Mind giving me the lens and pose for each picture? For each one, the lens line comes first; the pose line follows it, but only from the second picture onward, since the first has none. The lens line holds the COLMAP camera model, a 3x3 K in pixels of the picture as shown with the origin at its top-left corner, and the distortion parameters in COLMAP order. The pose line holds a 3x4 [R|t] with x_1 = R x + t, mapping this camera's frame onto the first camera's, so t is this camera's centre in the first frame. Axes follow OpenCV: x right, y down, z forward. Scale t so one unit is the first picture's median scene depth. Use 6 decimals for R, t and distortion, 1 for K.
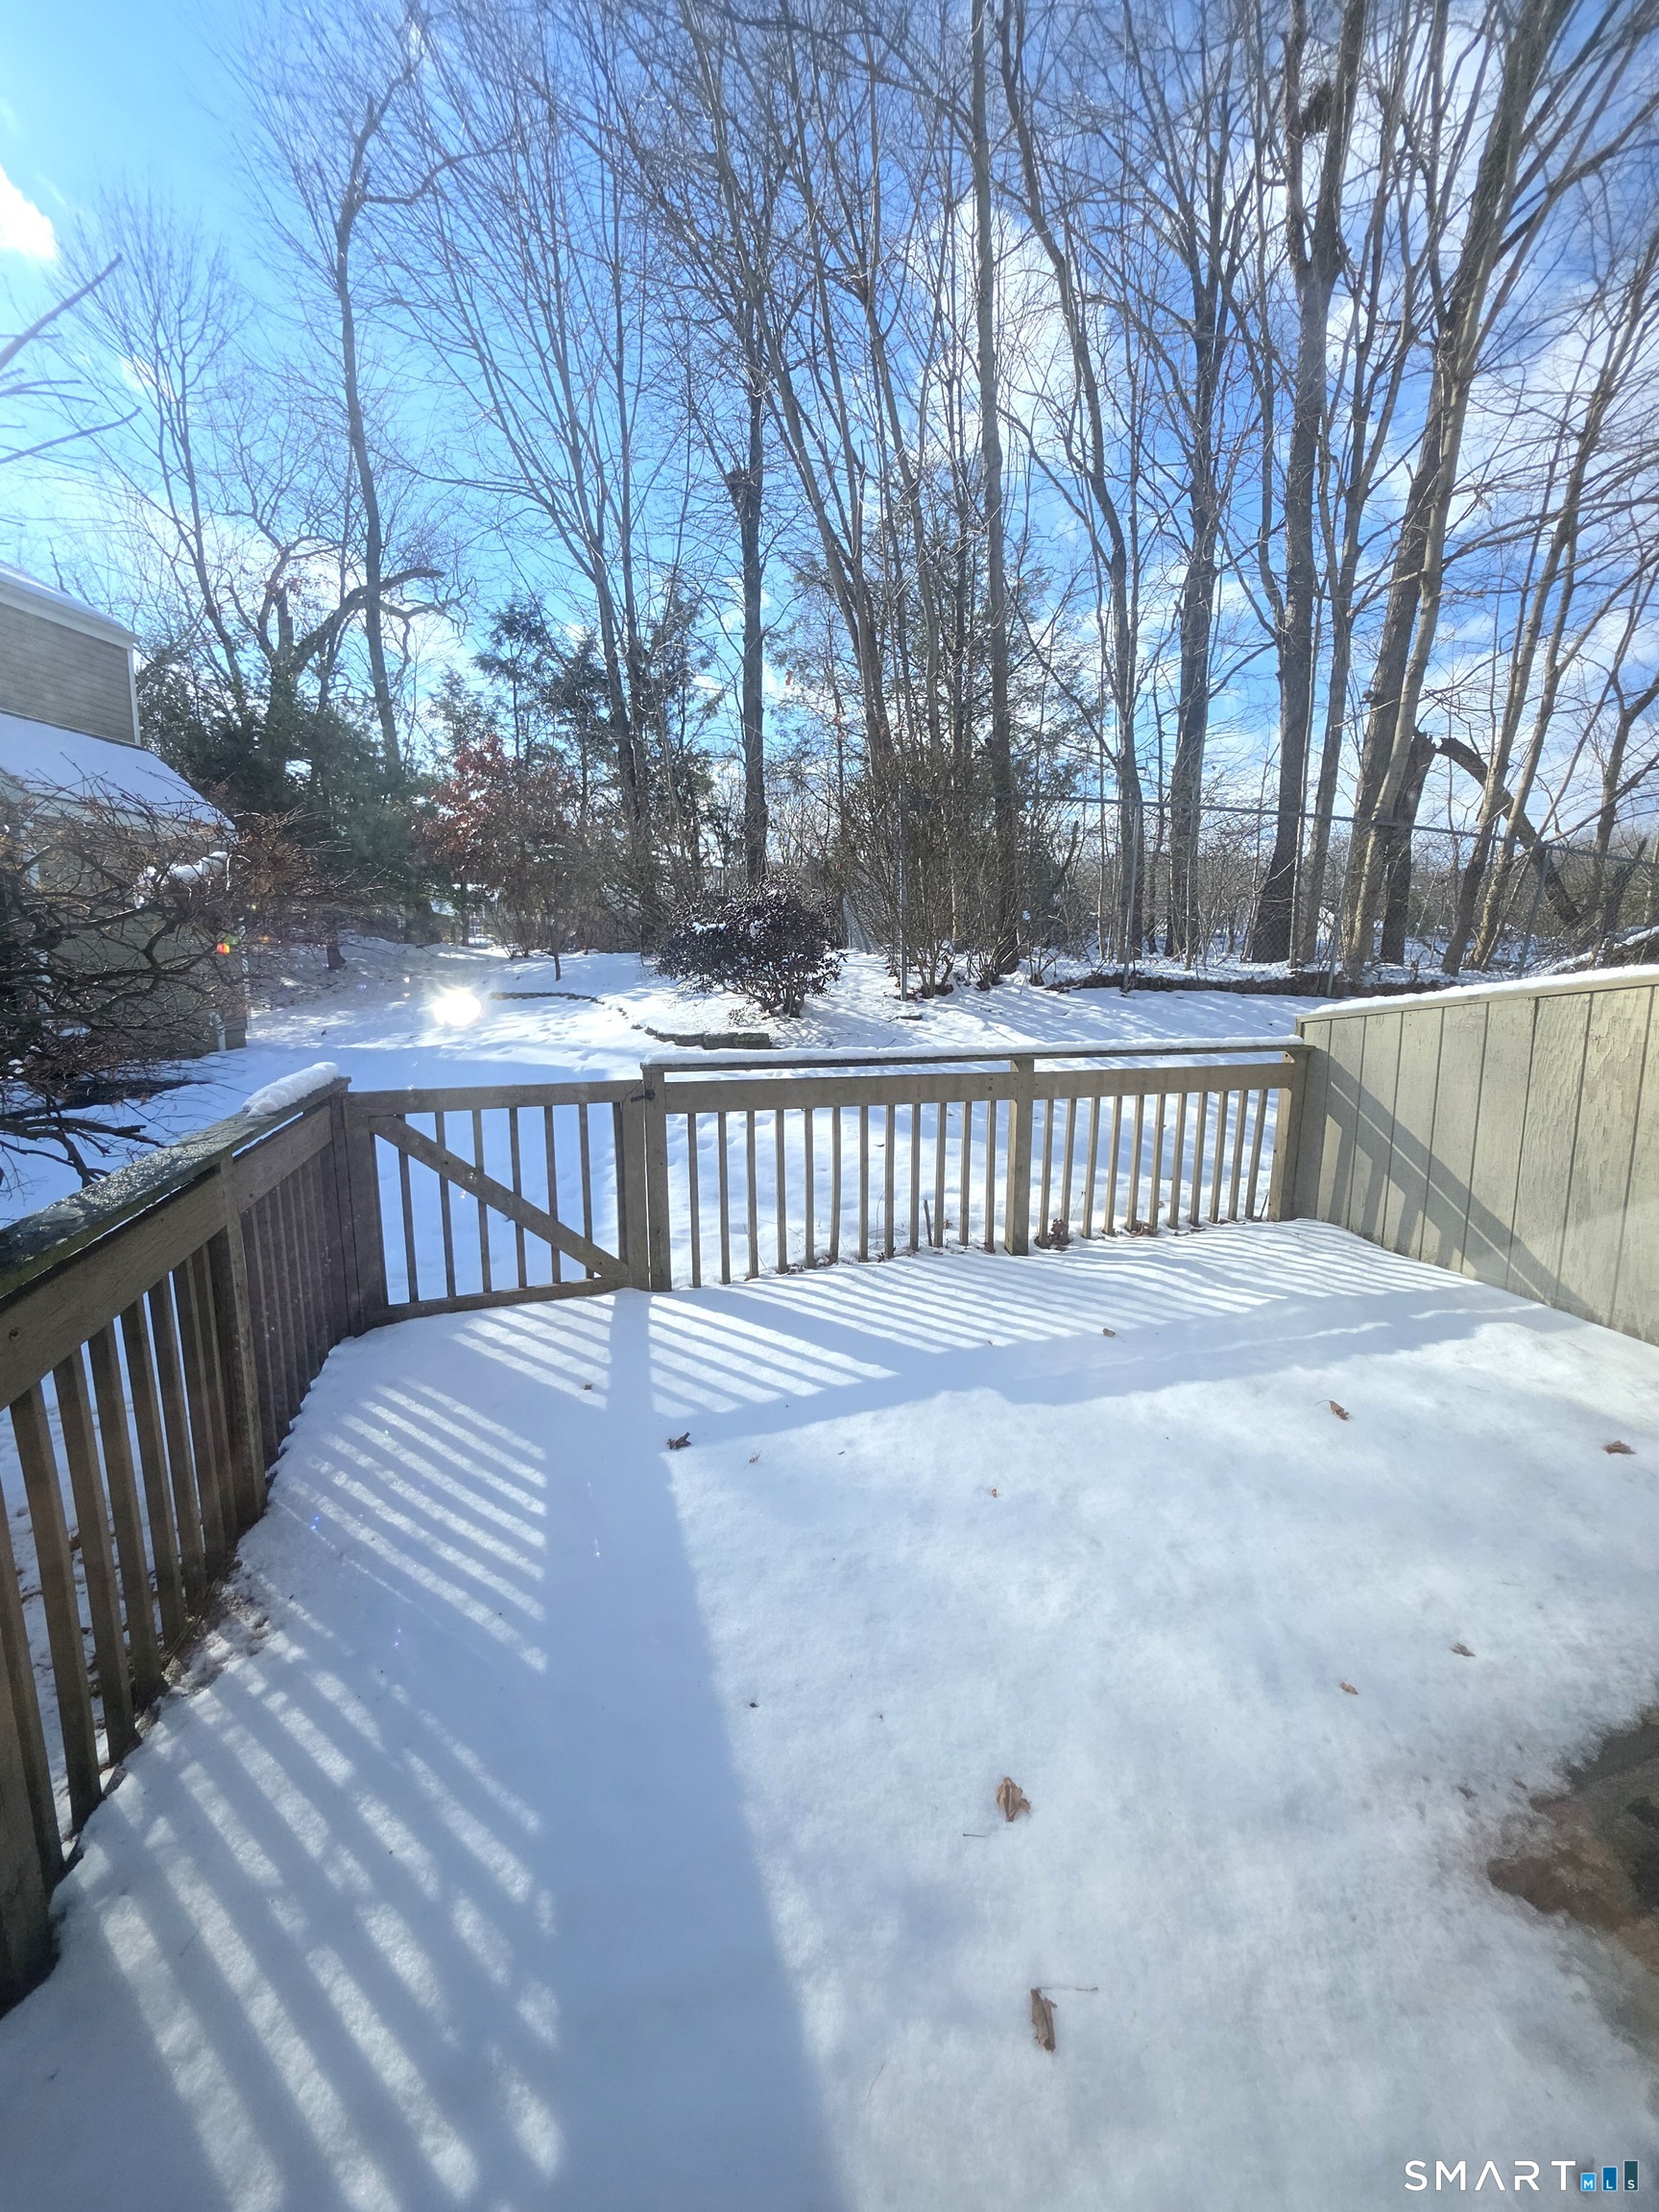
lens RADIAL K [[890.9, 0, 825.3], [0, 890.9, 1098.8], [0, 0, 1]] dist [0.000778, -0.000158]
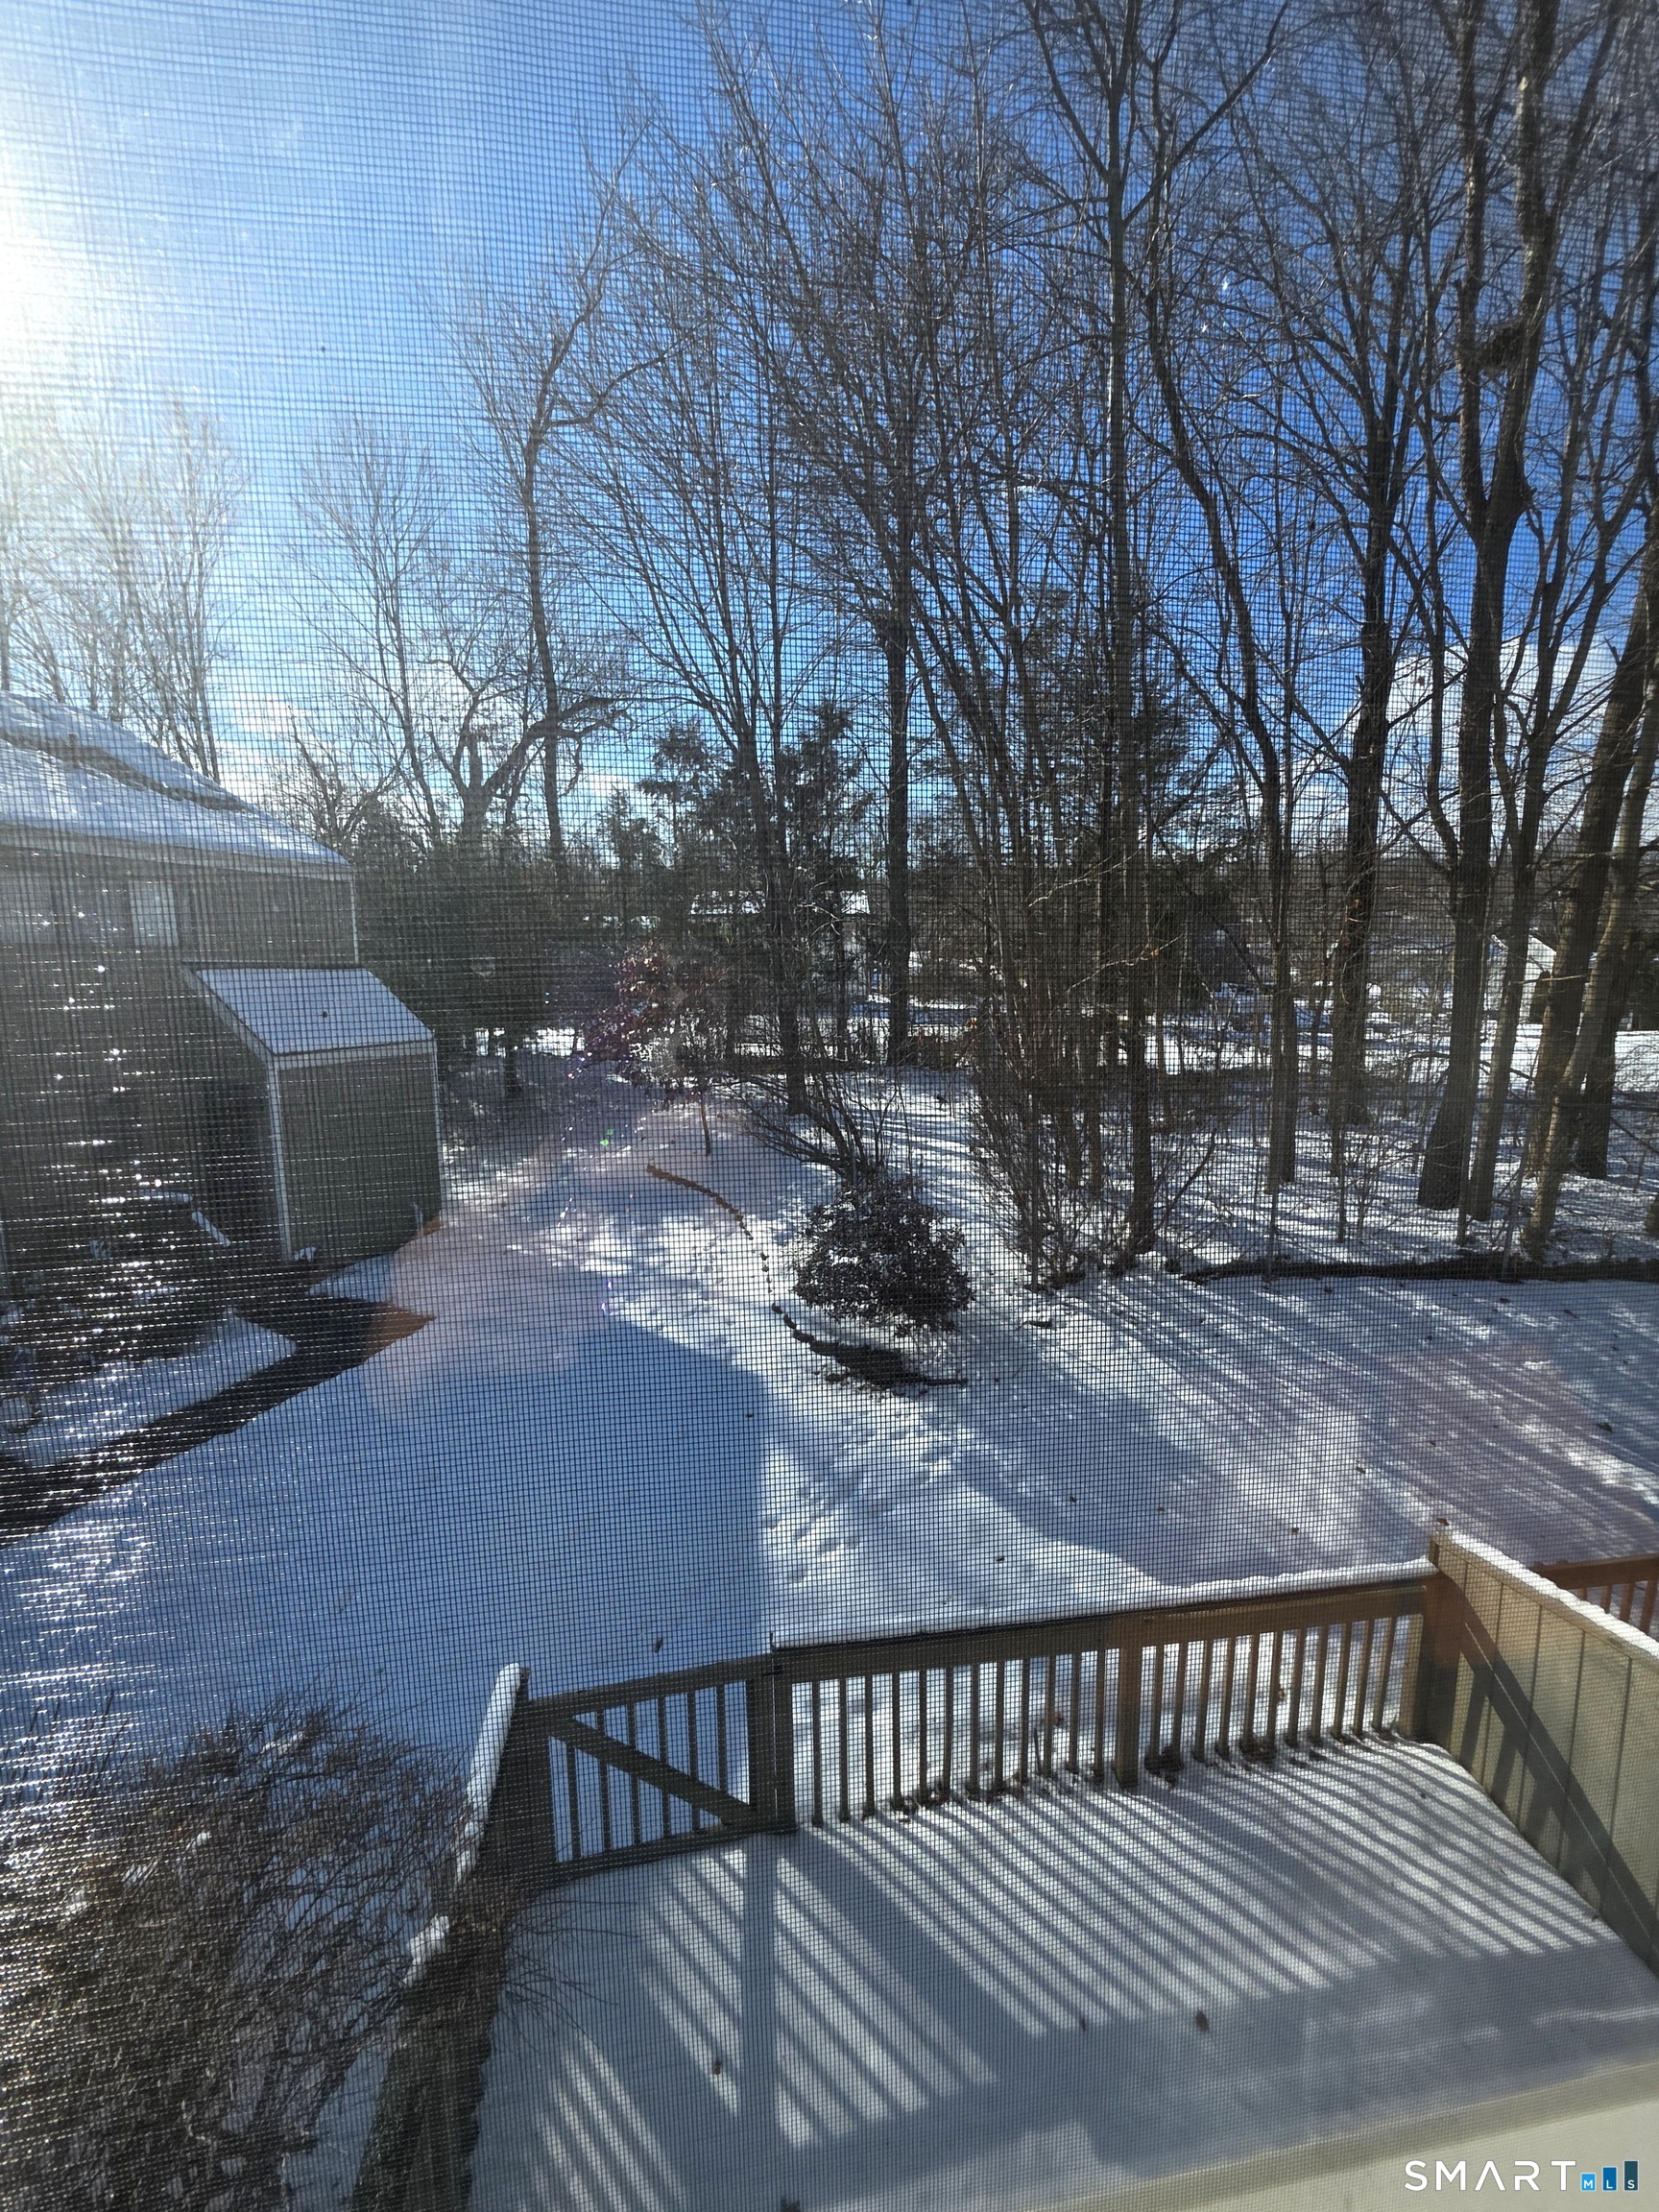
lens RADIAL K [[890.9, 0, 823.6], [0, 890.9, 1108.1], [0, 0, 1]] dist [0.000778, -0.000158]
pose [[0.986463, 0.012788, -0.163485, 0.009792], [-0.013889, 0.999888, -0.005593, -0.212187], [0.163395, 0.007788, 0.986530, -0.029878]]
